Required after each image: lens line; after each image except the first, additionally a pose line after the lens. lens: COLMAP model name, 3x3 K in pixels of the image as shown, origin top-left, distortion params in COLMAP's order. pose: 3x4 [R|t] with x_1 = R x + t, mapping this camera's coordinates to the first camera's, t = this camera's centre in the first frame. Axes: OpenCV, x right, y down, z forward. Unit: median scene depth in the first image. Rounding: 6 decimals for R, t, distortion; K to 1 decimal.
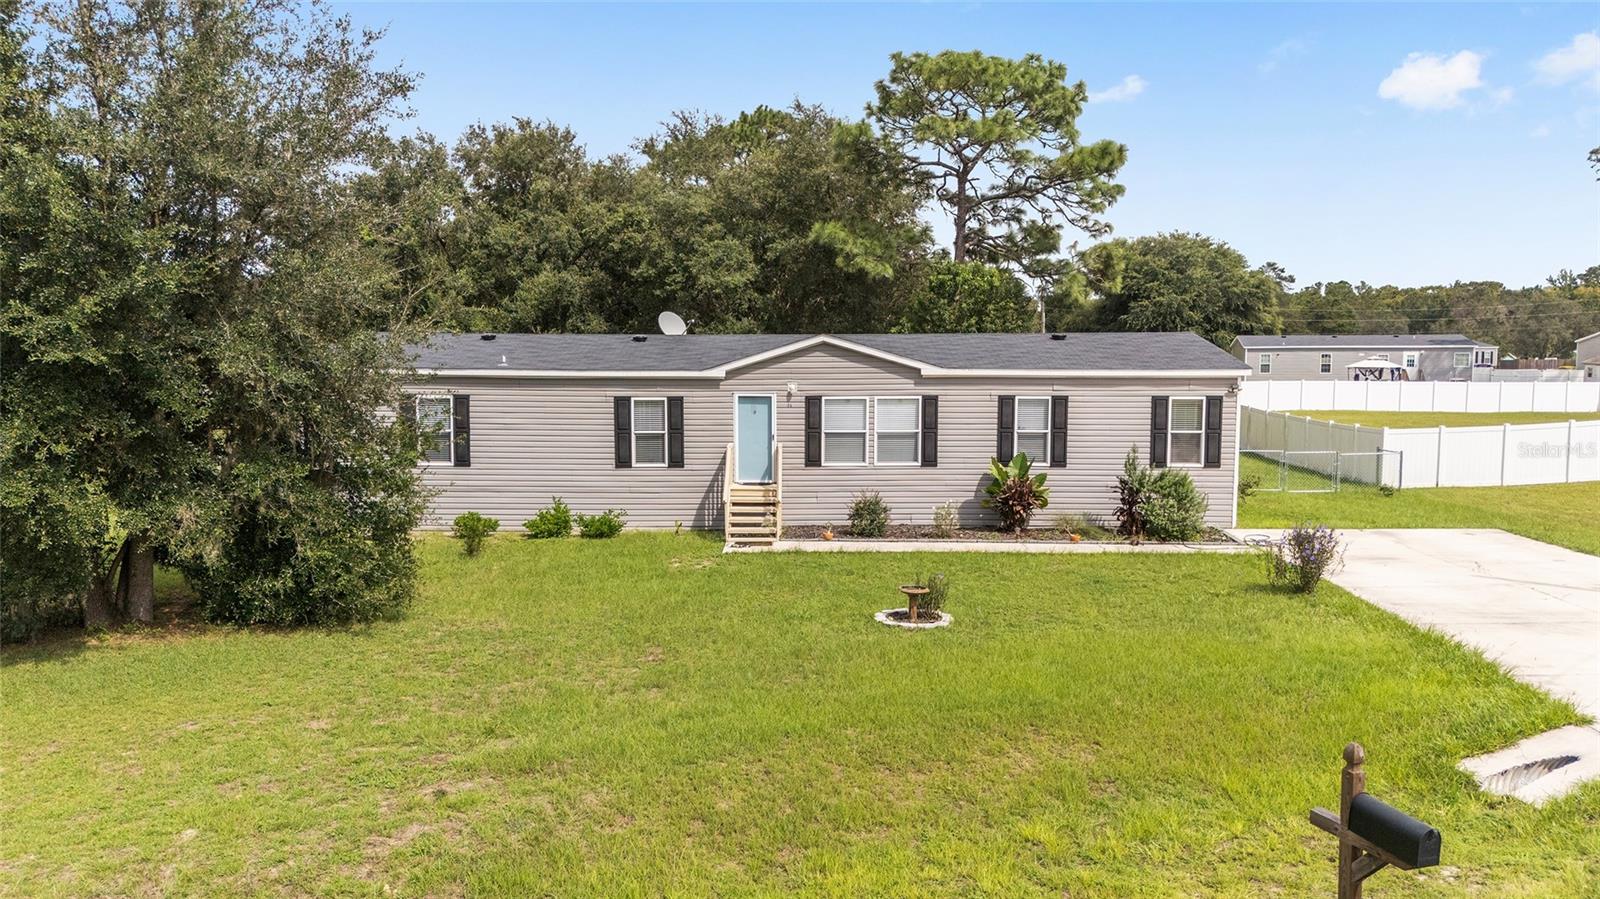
lens RADIAL K [[1182.6, 0, 800.0], [0, 1182.6, 449.5], [0, 0, 1]] dist [0.081514, -0.107097]
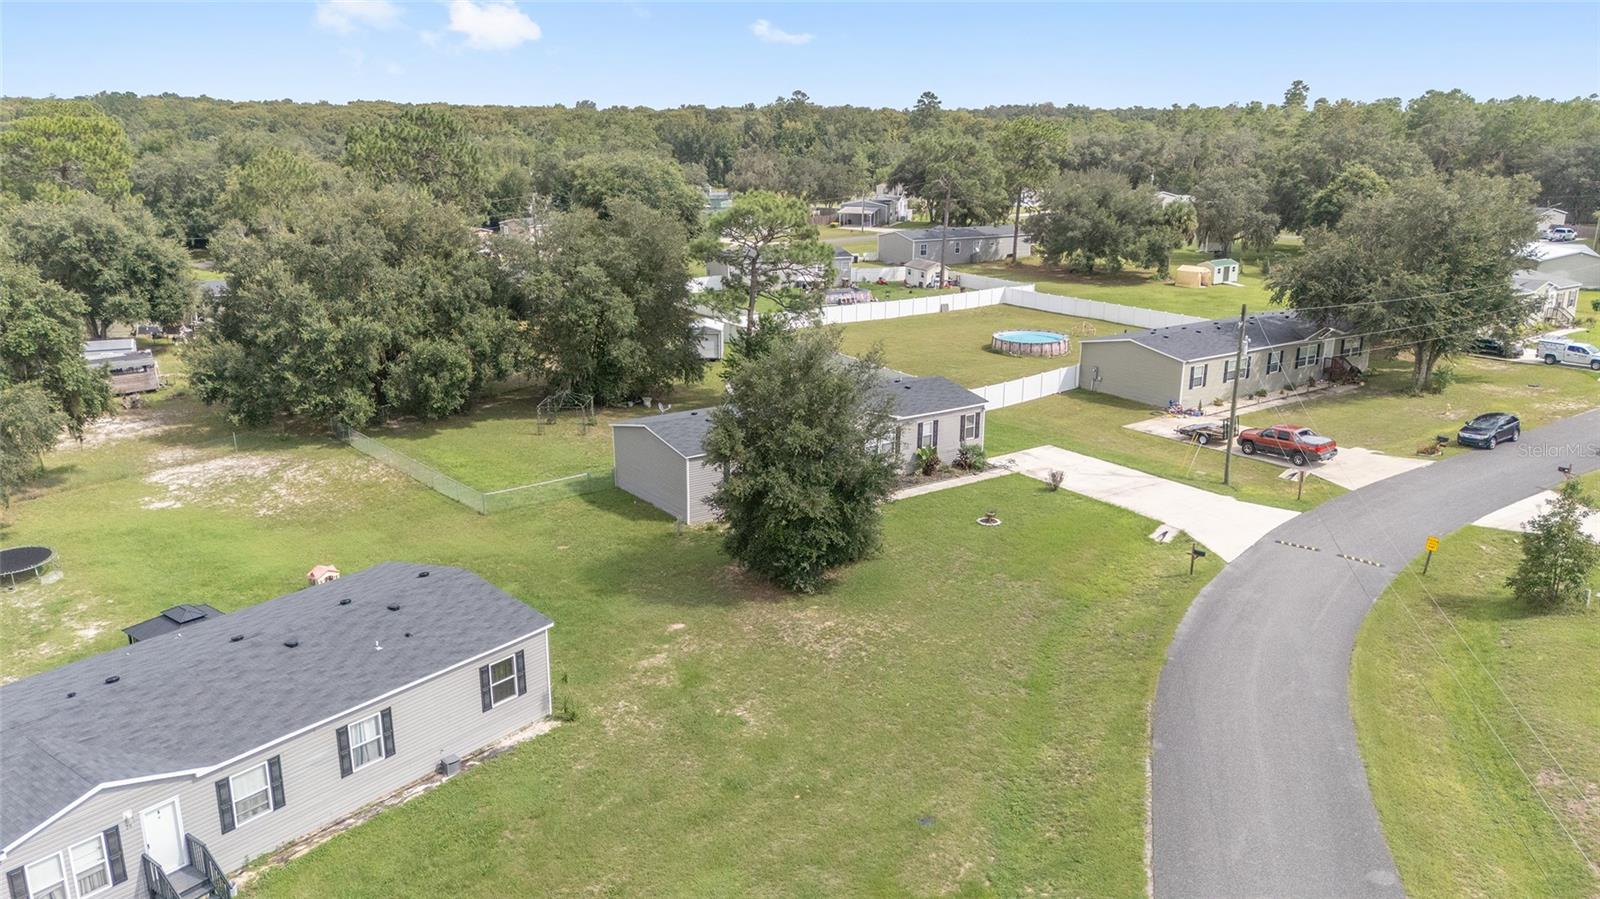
lens RADIAL K [[1182.6, 0, 800.0], [0, 1182.6, 449.5], [0, 0, 1]] dist [0.081514, -0.107097]
pose [[0.808638, -0.156295, 0.567166, -1.524131], [0.048649, 0.978527, 0.200293, -0.522519], [-0.586292, -0.134373, 0.798878, -0.929980]]
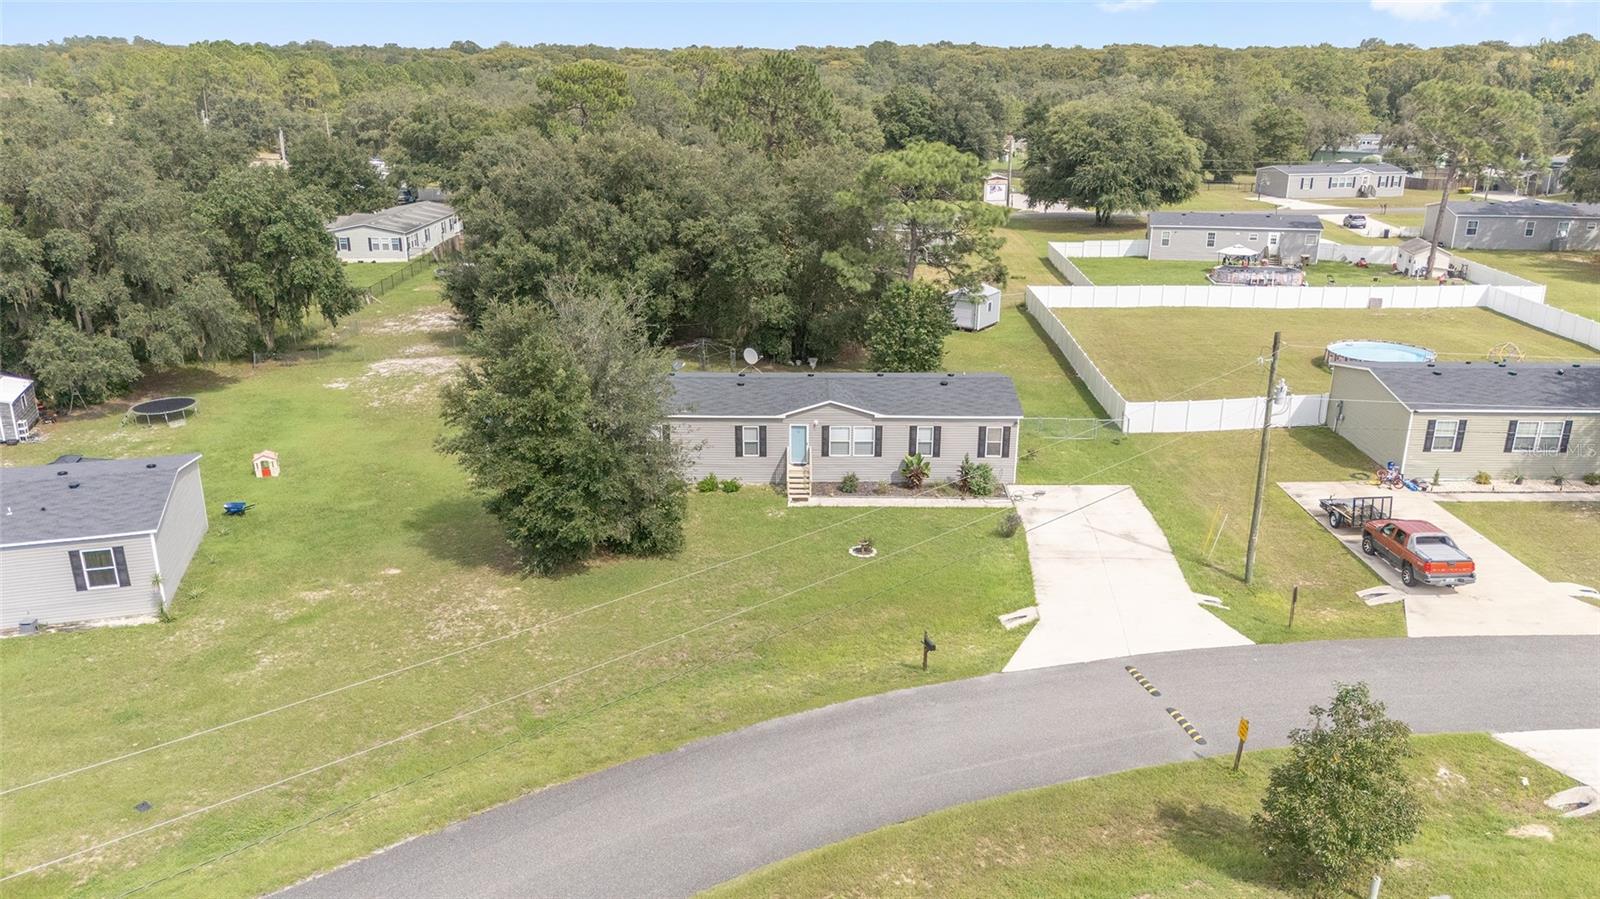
lens RADIAL K [[1197.7, 0, 800.0], [0, 1197.7, 449.5], [0, 0, 1]] dist [0.084899, -0.105636]
pose [[0.999997, 0.001868, 0.001643, -0.039828], [-0.002191, 0.974024, 0.226434, -0.505988], [-0.001177, -0.226436, 0.974025, -1.175777]]
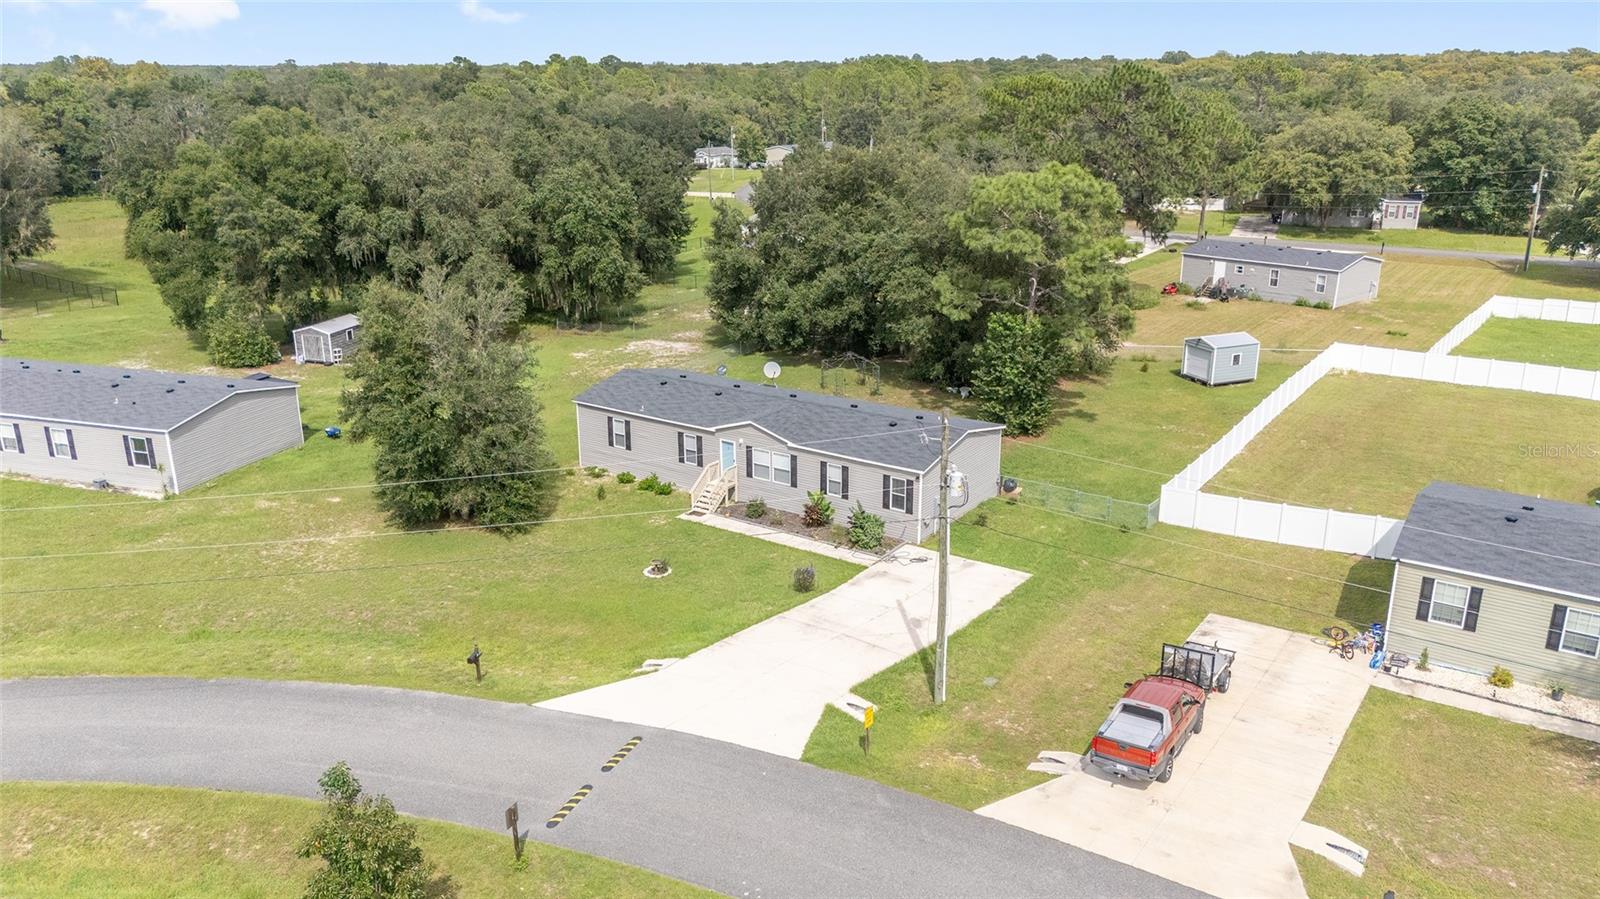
lens RADIAL K [[1182.6, 0, 800.0], [0, 1182.6, 449.5], [0, 0, 1]] dist [0.081514, -0.107097]
pose [[0.828574, 0.167473, -0.534246, 1.242918], [-0.043767, 0.970669, 0.236401, -0.553851], [0.558167, -0.172494, 0.811601, -0.700521]]
